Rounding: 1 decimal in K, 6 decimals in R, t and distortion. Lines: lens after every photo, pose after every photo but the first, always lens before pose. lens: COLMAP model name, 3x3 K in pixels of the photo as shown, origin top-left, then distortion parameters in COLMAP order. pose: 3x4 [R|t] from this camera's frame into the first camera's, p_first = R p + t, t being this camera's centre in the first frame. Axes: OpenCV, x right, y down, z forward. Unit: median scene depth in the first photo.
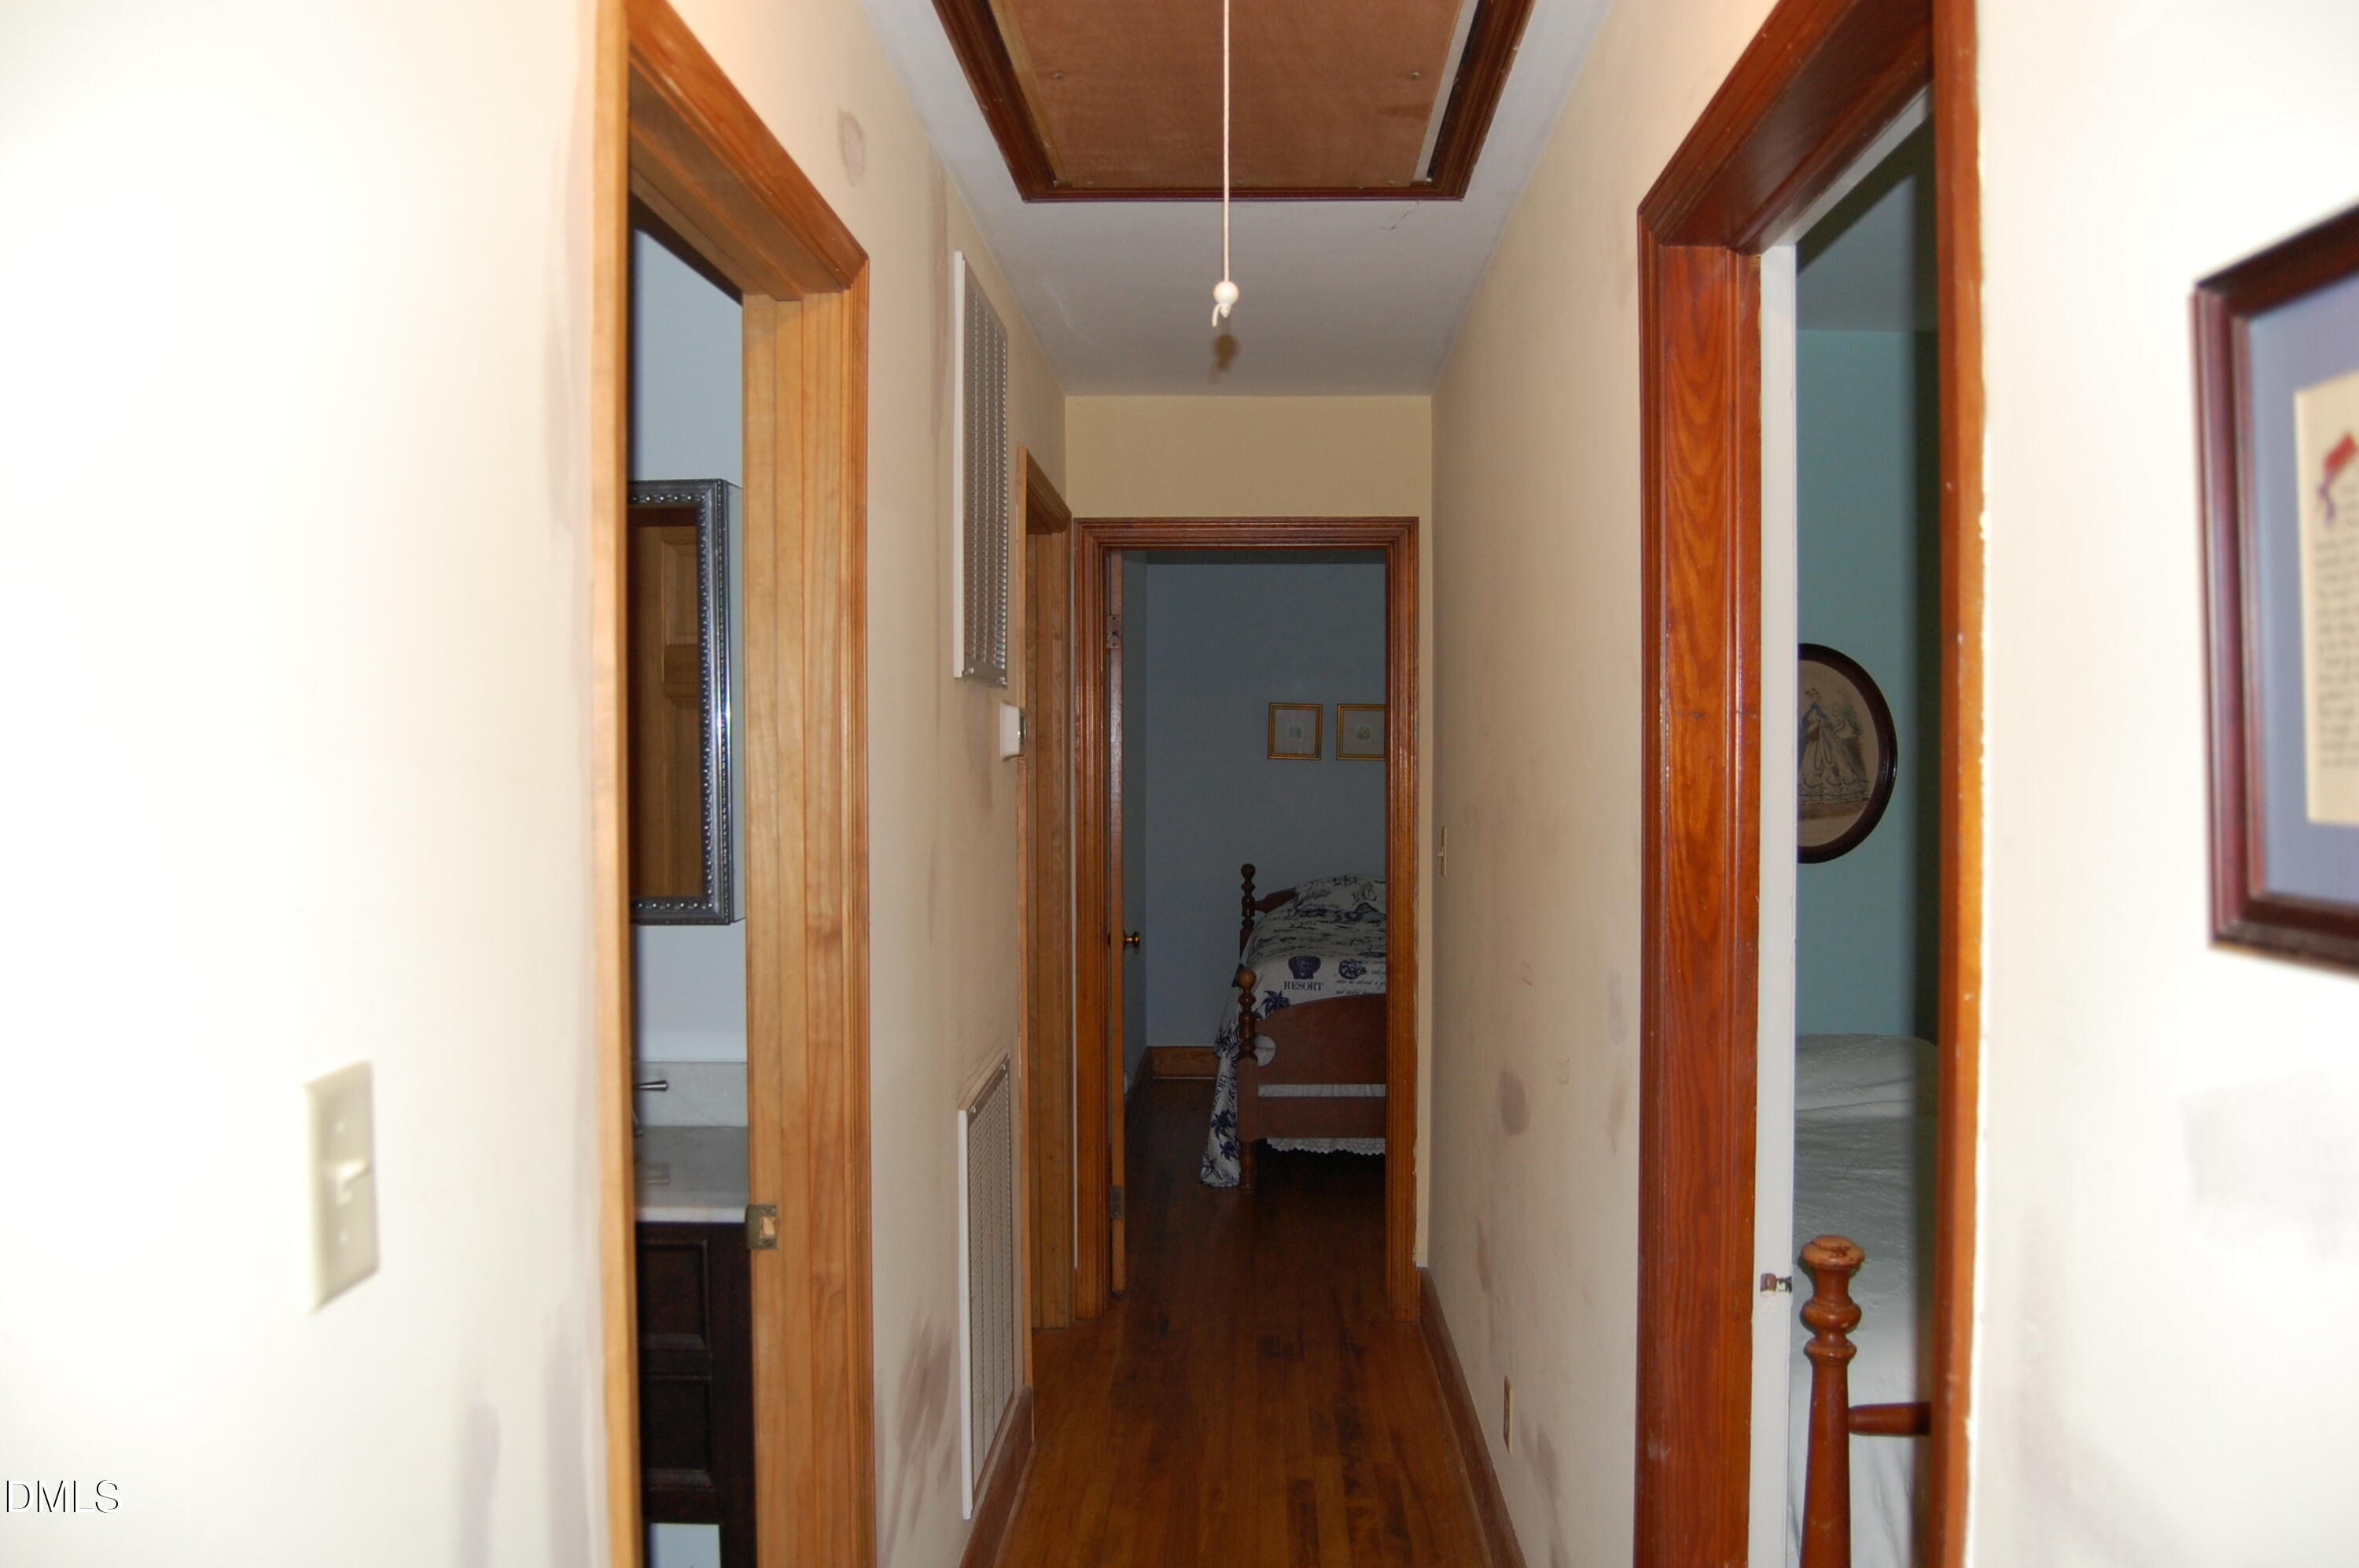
lens RADIAL K [[1850.6, 0, 1180.4], [0, 1850.6, 777.0], [0, 0, 1]] dist [-0.090136, 0.012305]
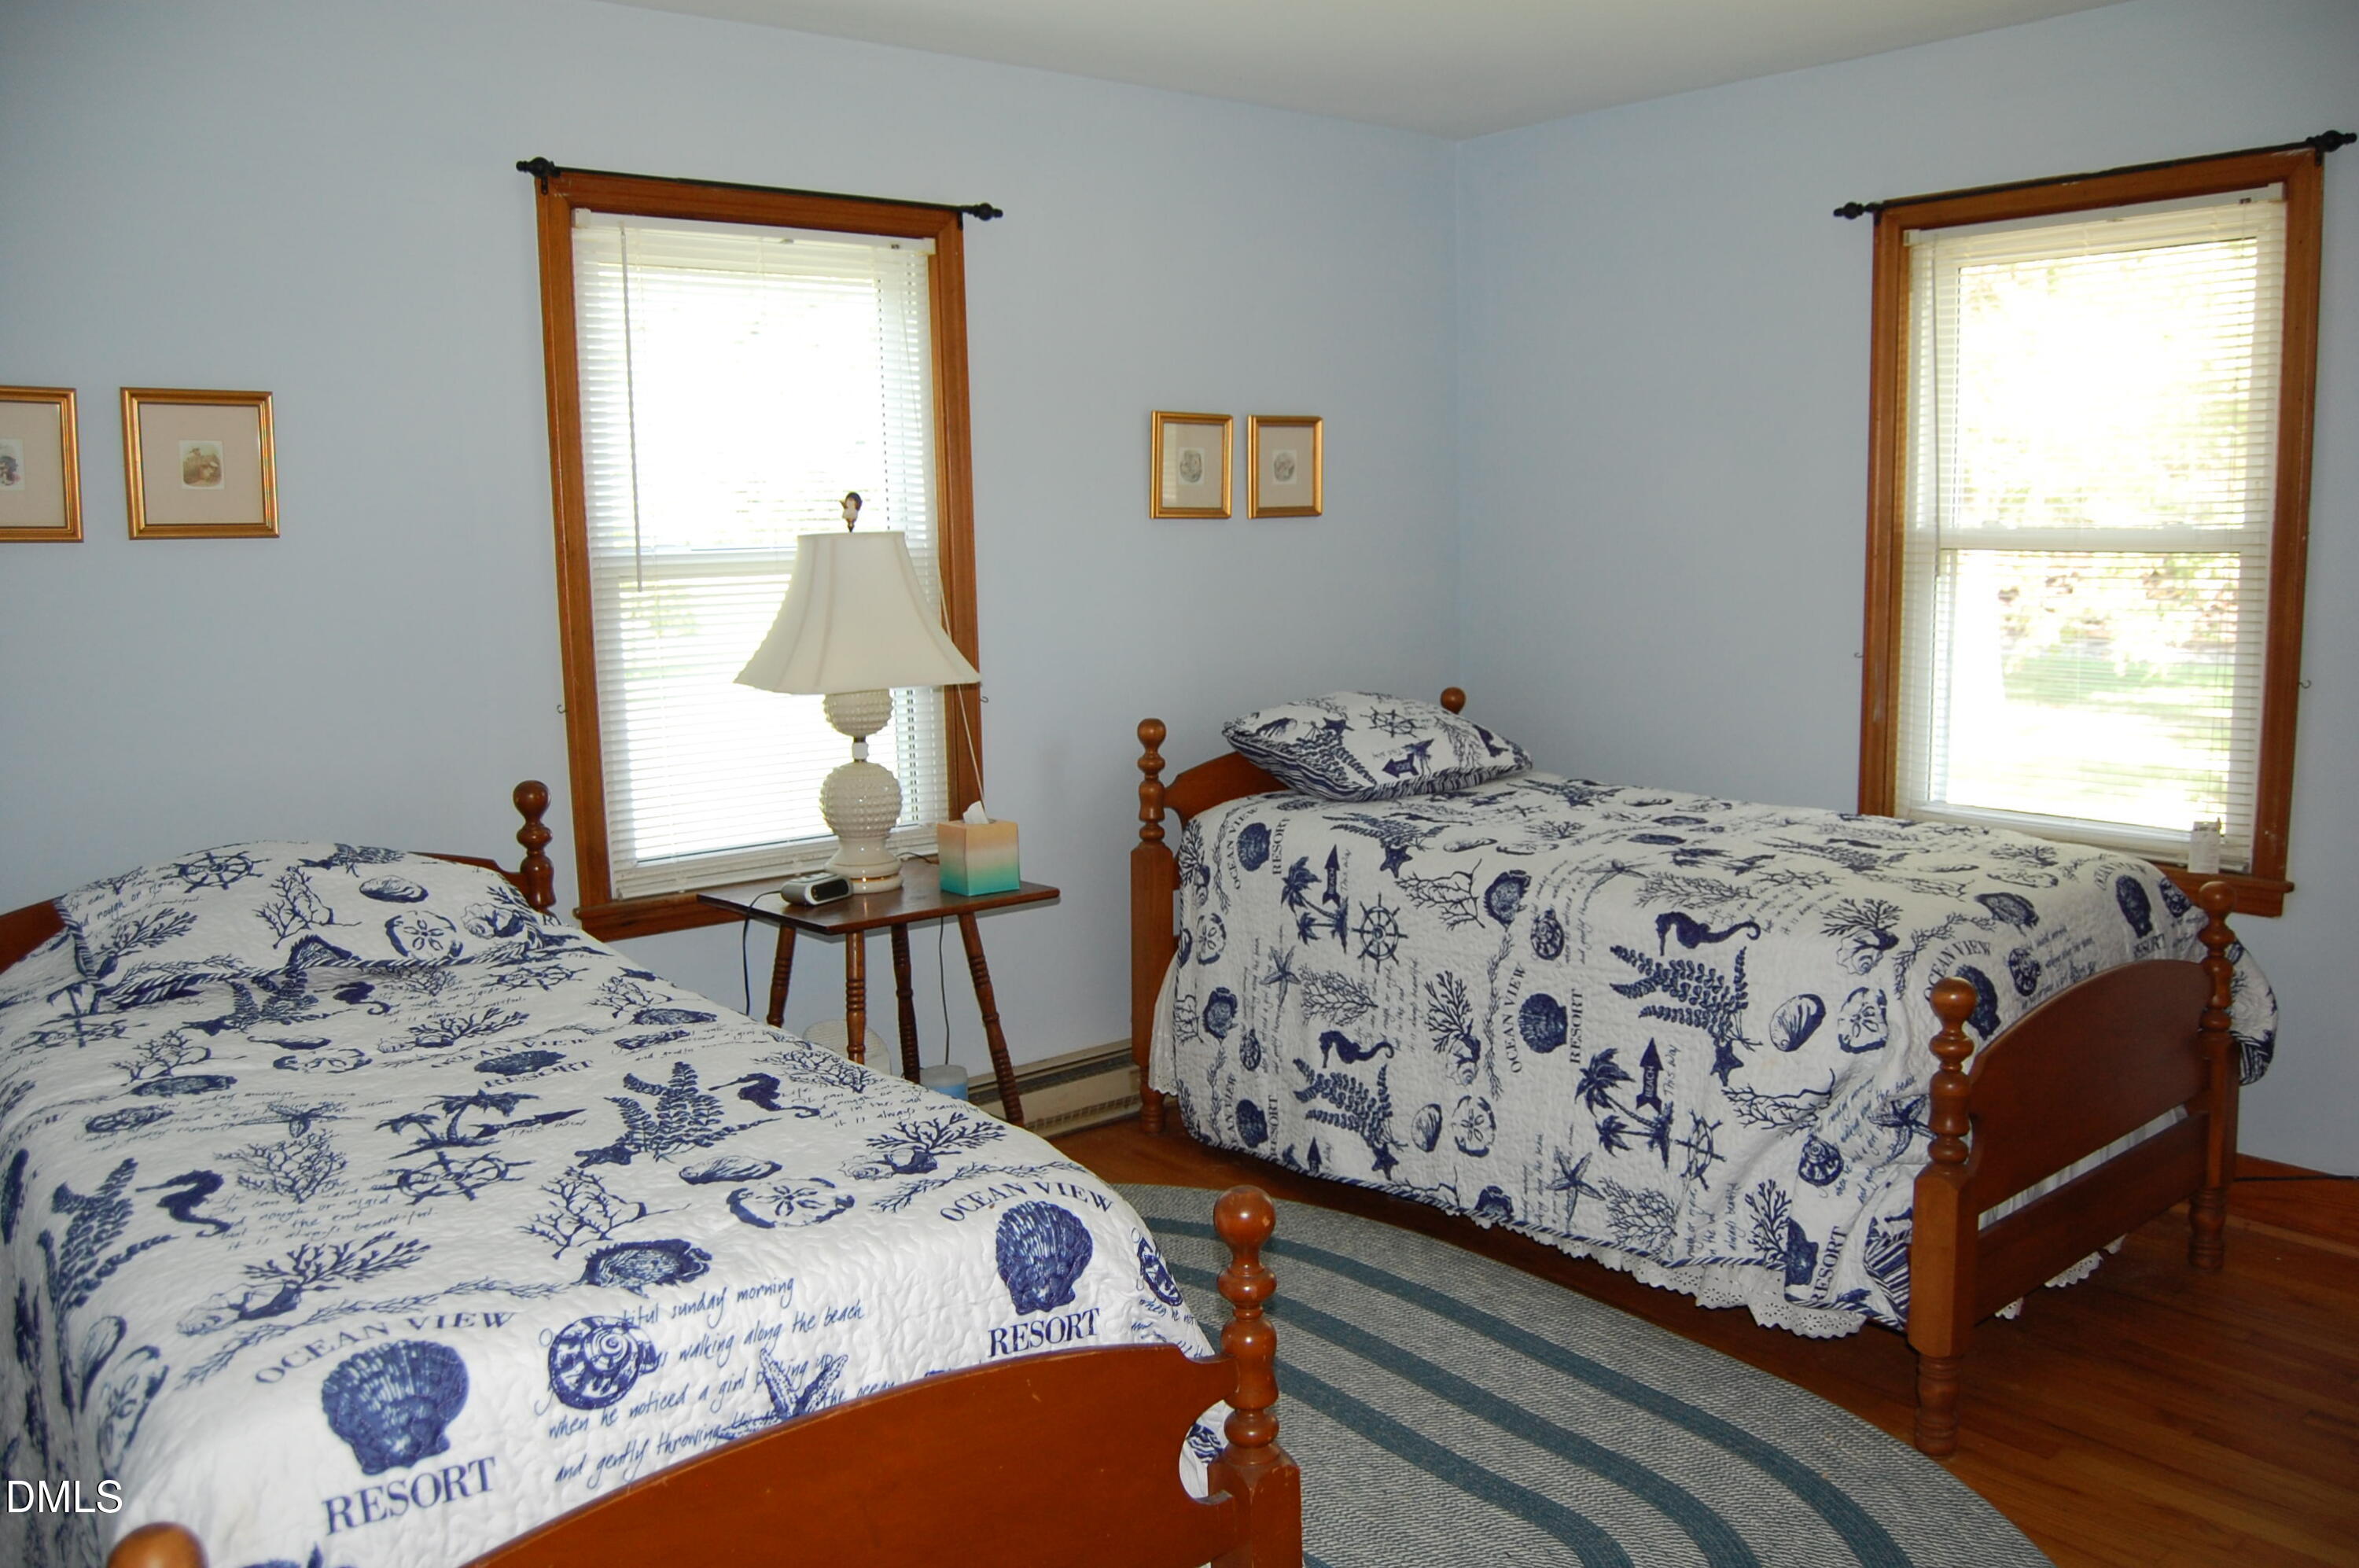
lens RADIAL K [[1850.6, 0, 1179.6], [0, 1850.6, 776.9], [0, 0, 1]] dist [-0.090136, 0.012305]
pose [[0.747791, -0.109444, 0.654852, 0.000961], [0.033510, 0.991284, 0.127406, -0.000904], [-0.663088, -0.073329, 0.744941, 0.636066]]
